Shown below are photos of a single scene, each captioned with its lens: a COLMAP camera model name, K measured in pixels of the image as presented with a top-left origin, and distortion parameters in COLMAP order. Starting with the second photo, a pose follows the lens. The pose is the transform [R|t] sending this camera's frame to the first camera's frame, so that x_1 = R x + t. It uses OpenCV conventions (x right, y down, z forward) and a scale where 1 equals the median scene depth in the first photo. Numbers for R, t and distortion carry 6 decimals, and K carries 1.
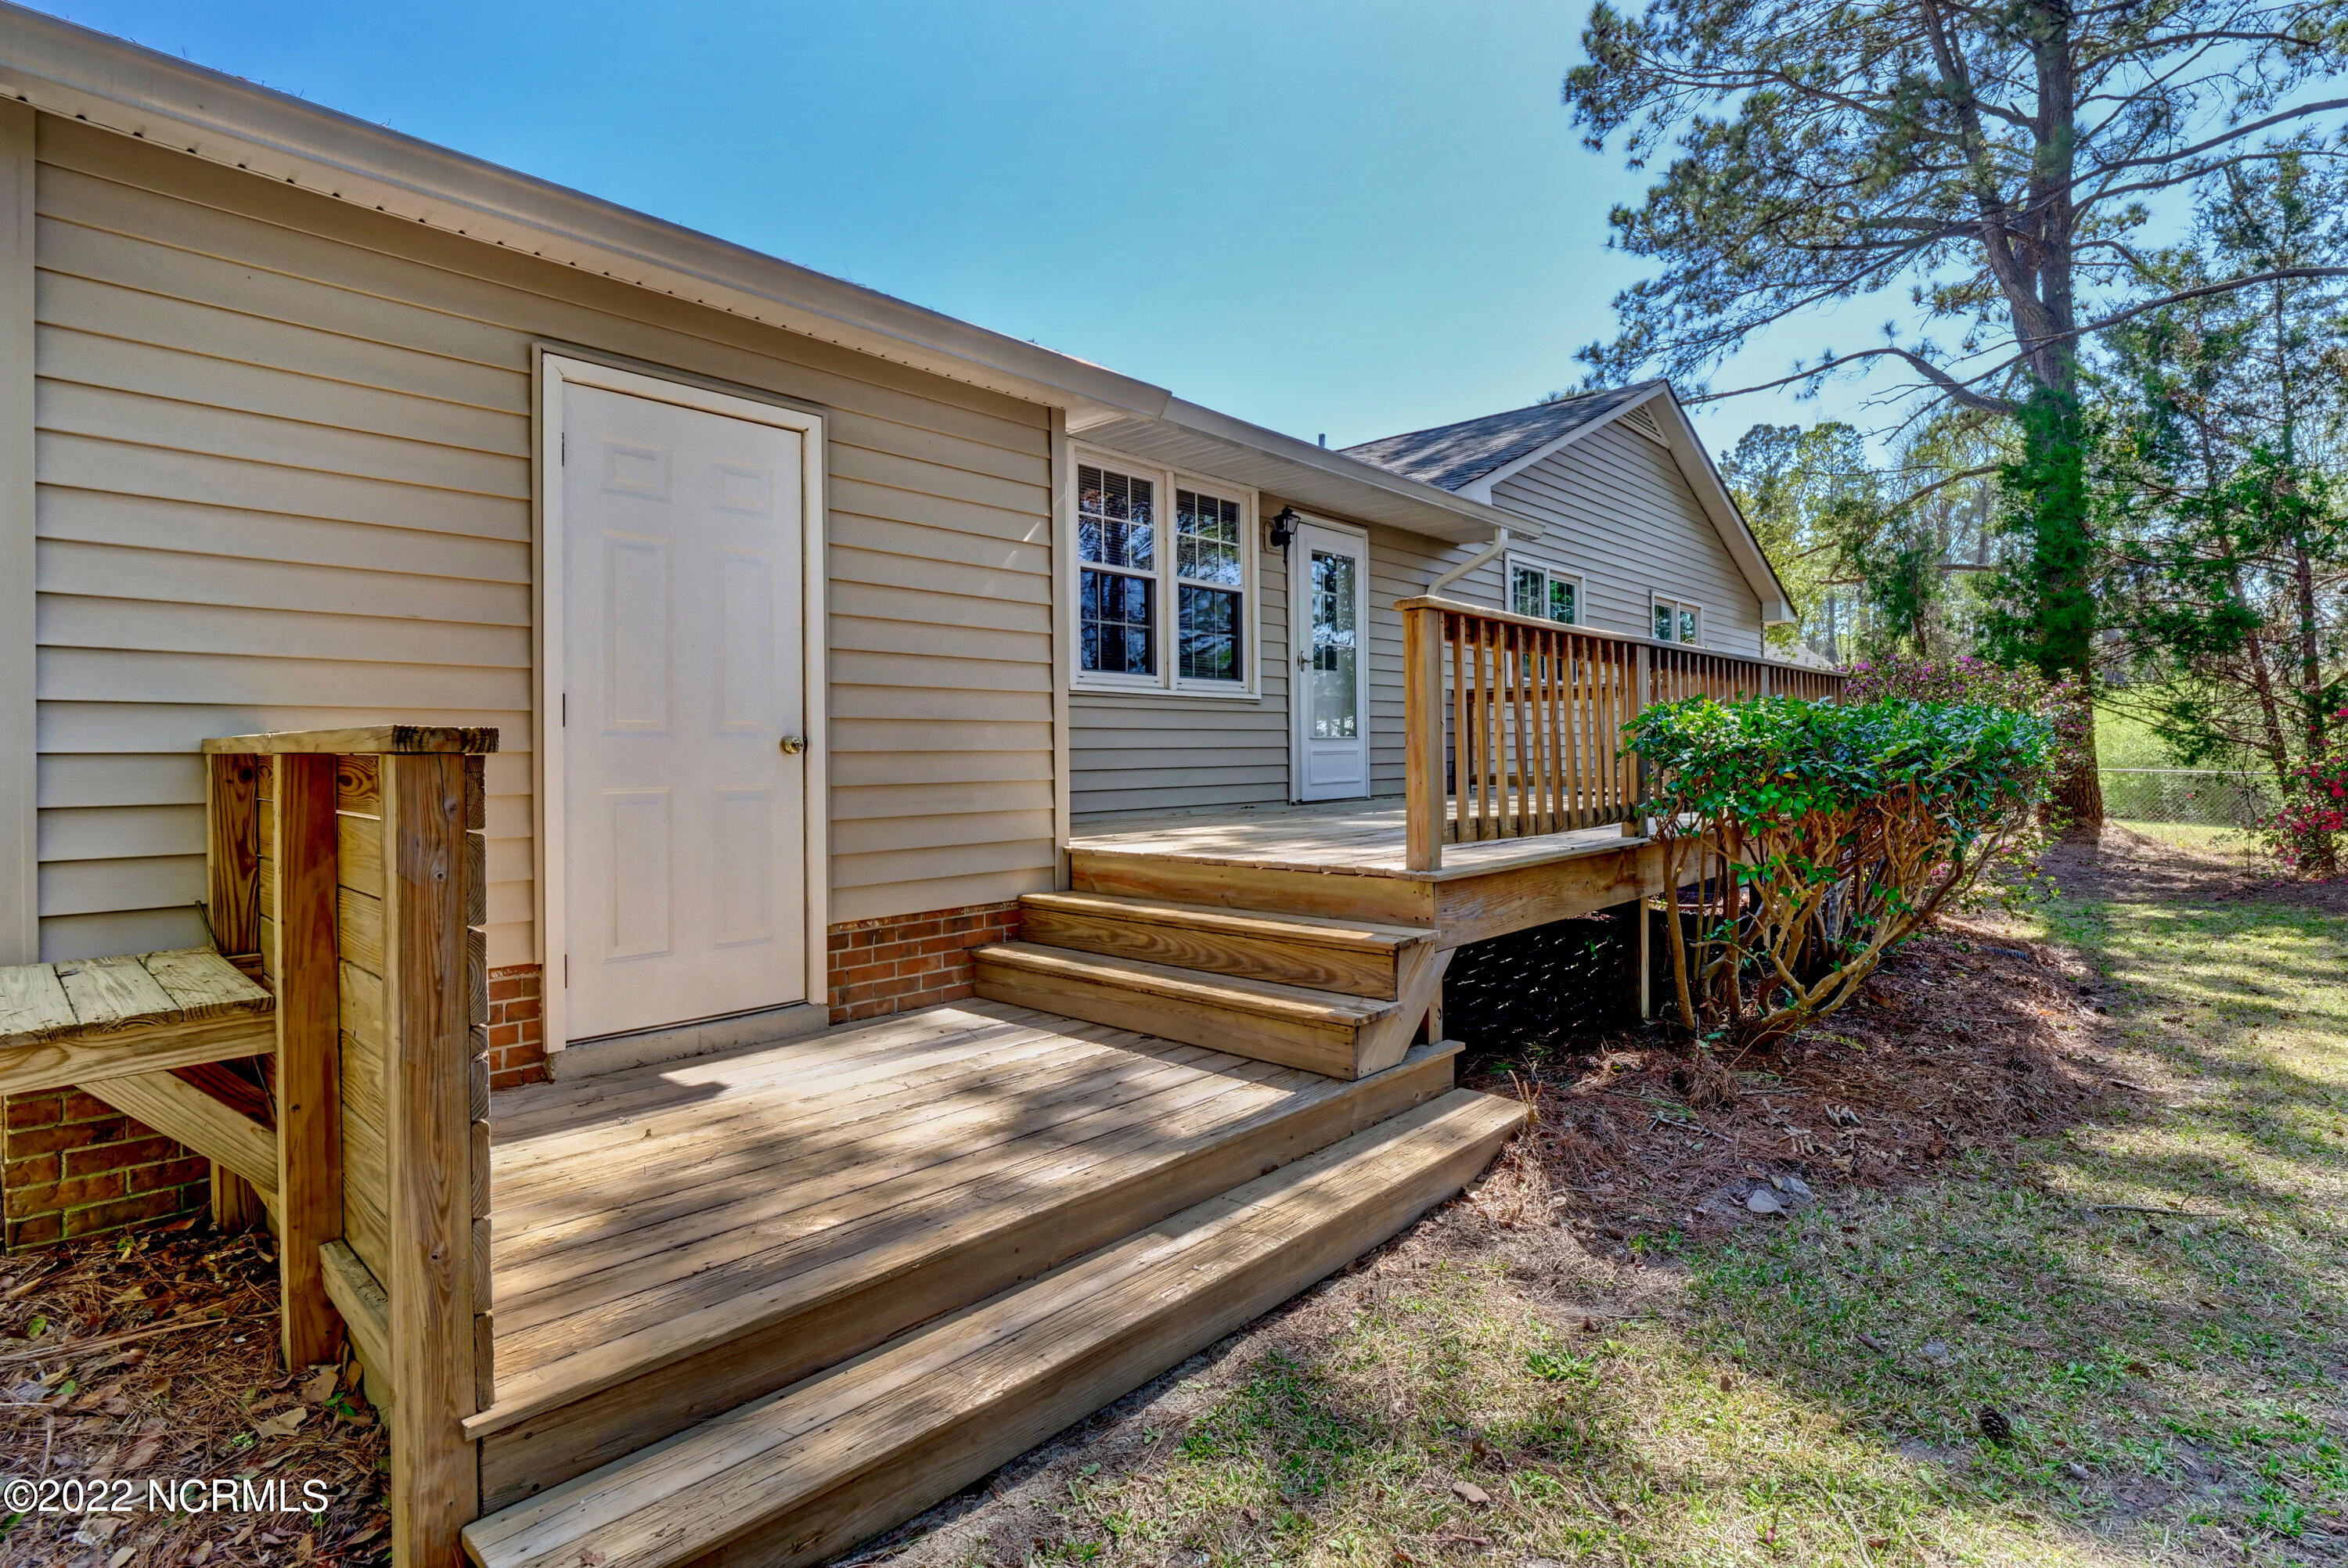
lens RADIAL K [[1143.4, 0, 1179.8], [0, 1143.4, 751.3], [0, 0, 1]] dist [-0.013968, 0.000233]
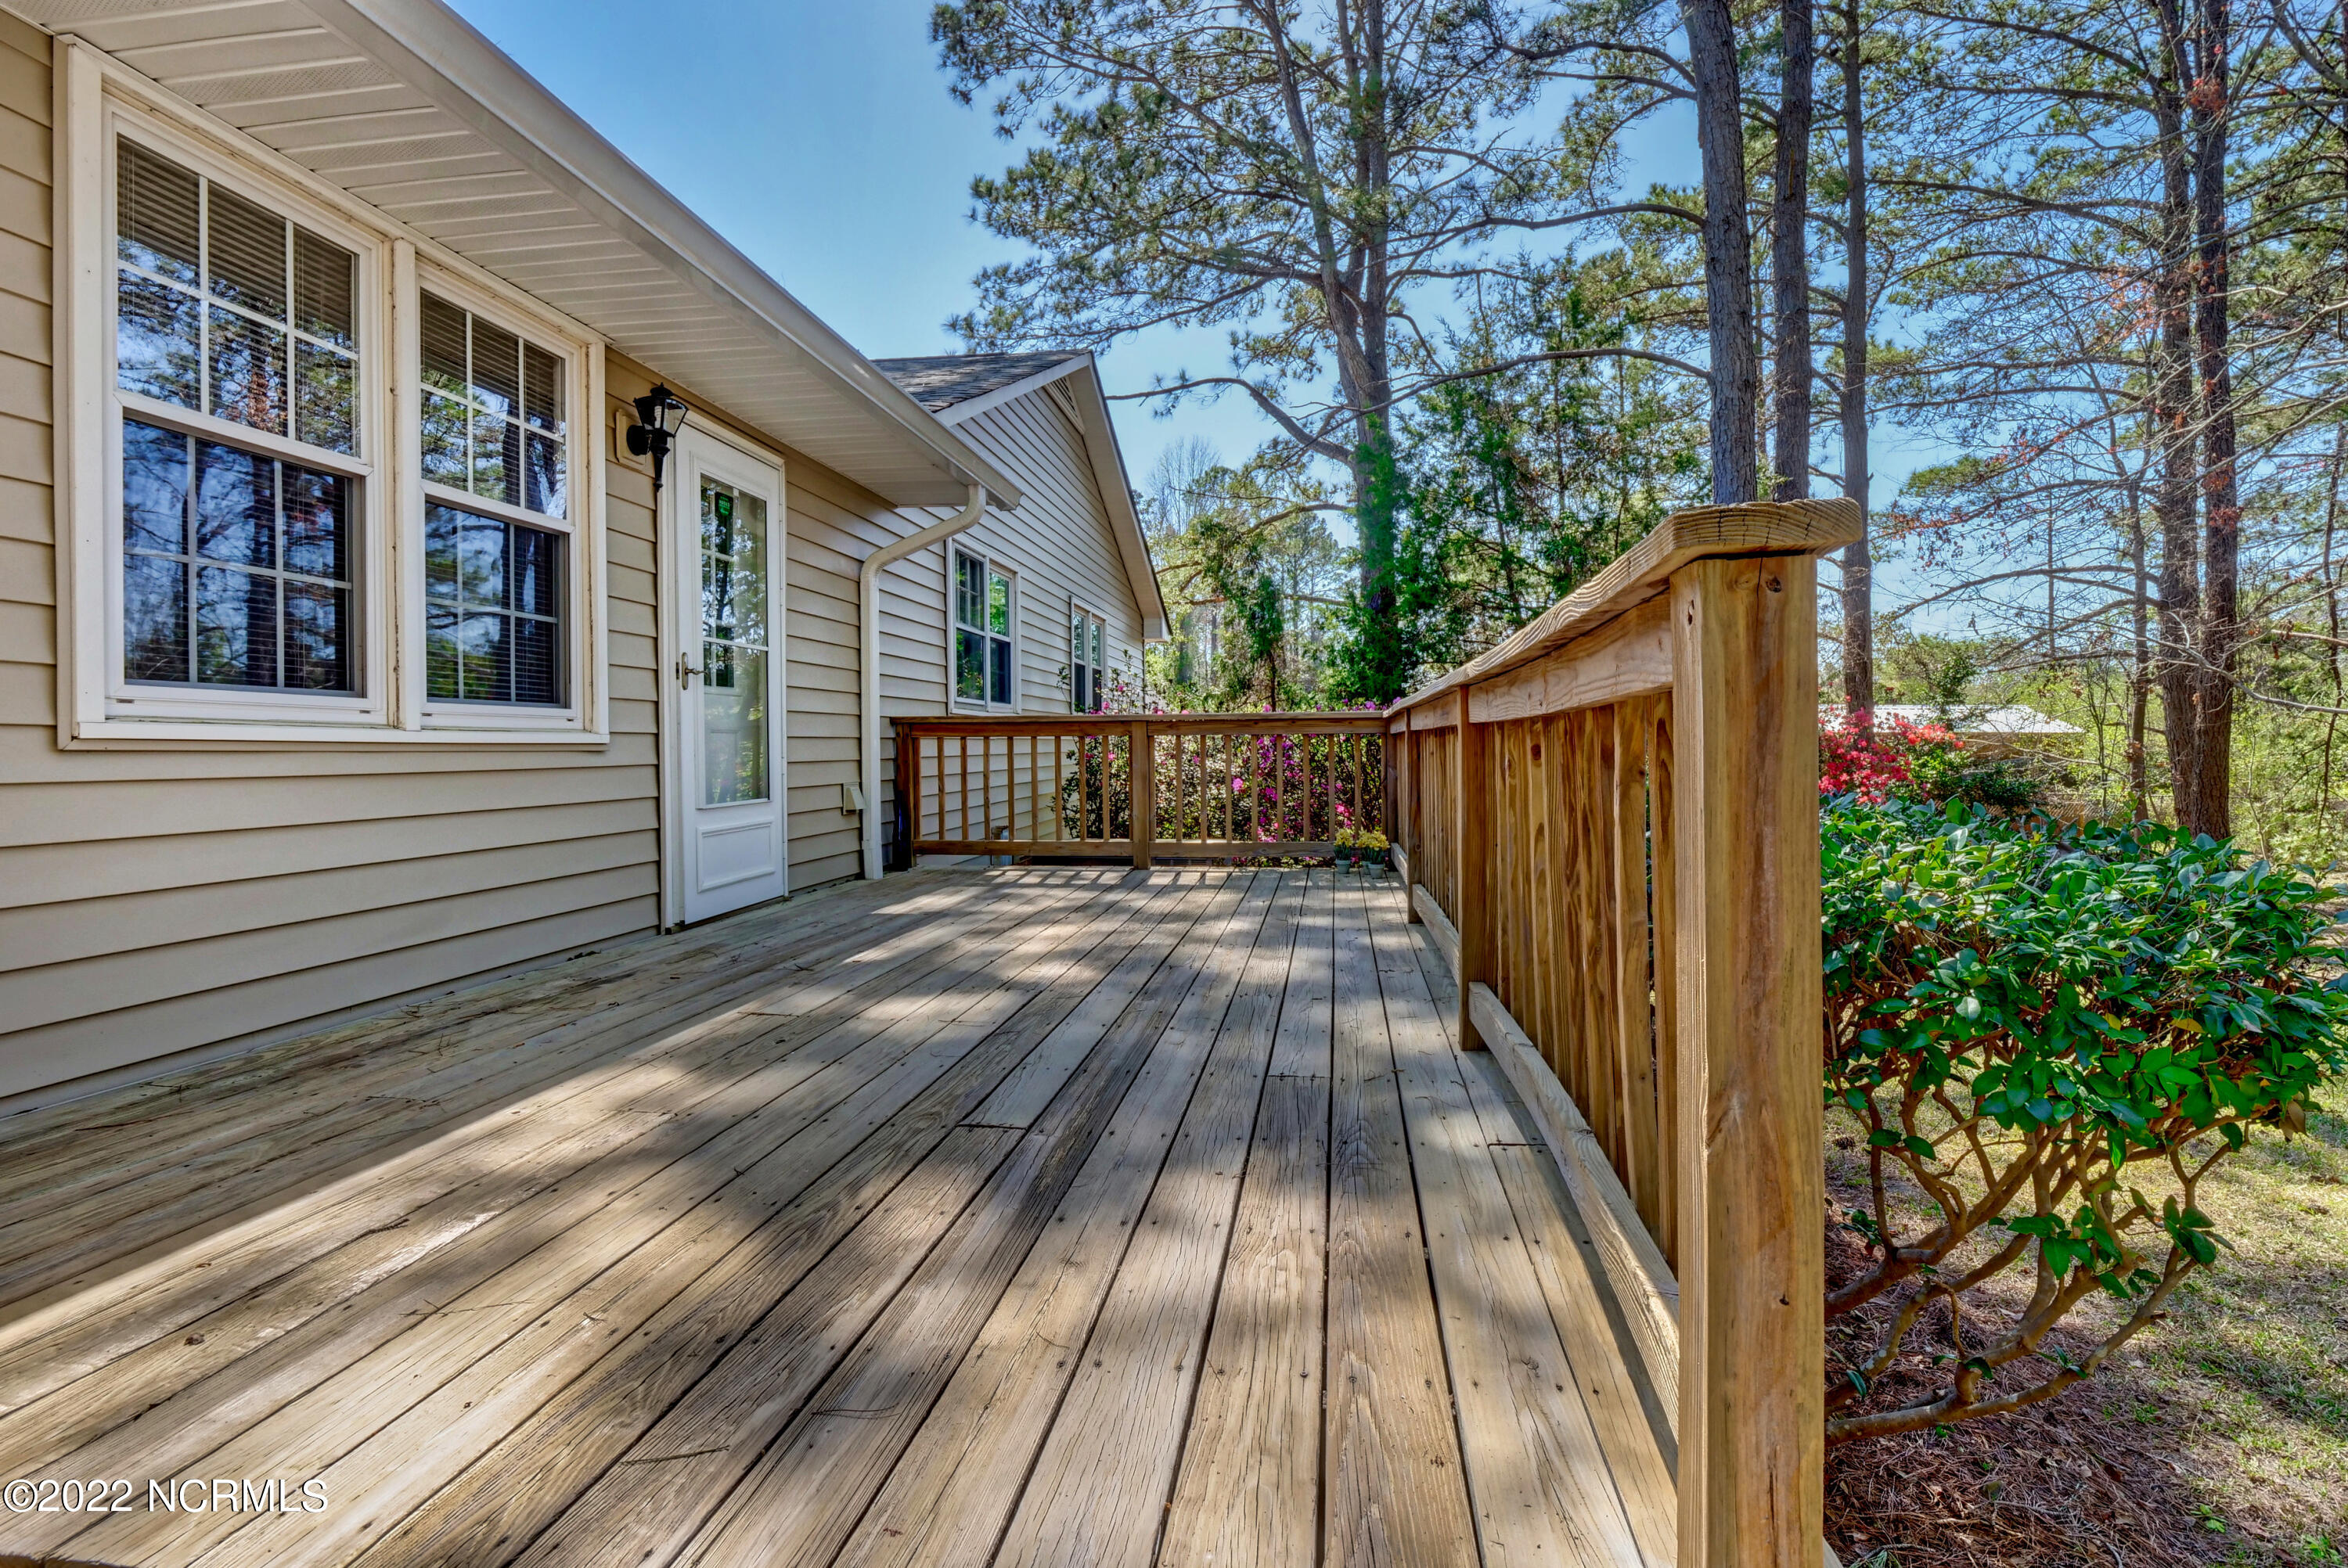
lens RADIAL K [[1143.4, 0, 1179.8], [0, 1143.4, 751.3], [0, 0, 1]] dist [-0.013968, 0.000233]
pose [[0.824020, 0.000770, 0.566560, -0.008128], [-0.000888, 1.000000, -0.000067, -0.038247], [-0.566560, -0.000448, 0.824021, 0.387630]]
